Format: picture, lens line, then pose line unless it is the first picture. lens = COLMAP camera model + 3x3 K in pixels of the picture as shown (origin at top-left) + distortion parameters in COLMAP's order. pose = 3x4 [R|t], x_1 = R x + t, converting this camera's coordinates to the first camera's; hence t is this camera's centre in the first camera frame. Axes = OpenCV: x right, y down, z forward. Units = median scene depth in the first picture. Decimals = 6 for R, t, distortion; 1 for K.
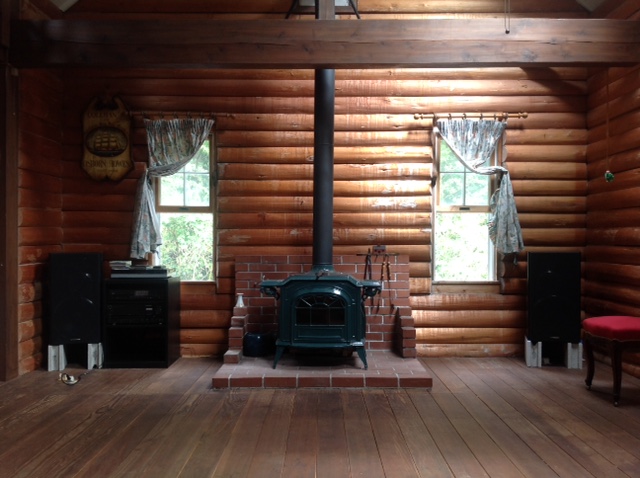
lens RADIAL K [[606.1, 0, 321.9], [0, 606.1, 243.0], [0, 0, 1]] dist [0.184747, -0.436798]
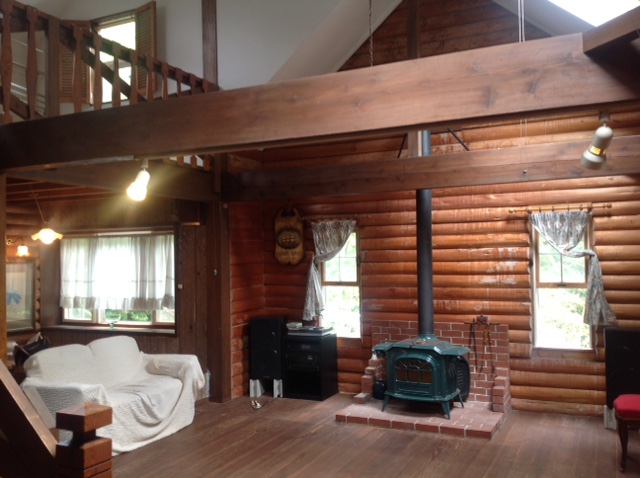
lens RADIAL K [[606.1, 0, 321.9], [0, 606.1, 243.0], [0, 0, 1]] dist [0.184747, -0.436798]
pose [[0.901994, -0.024696, -0.431043, 0.338135], [0.018894, 0.999664, -0.017737, -0.126630], [0.431336, 0.007854, 0.902157, -0.257807]]
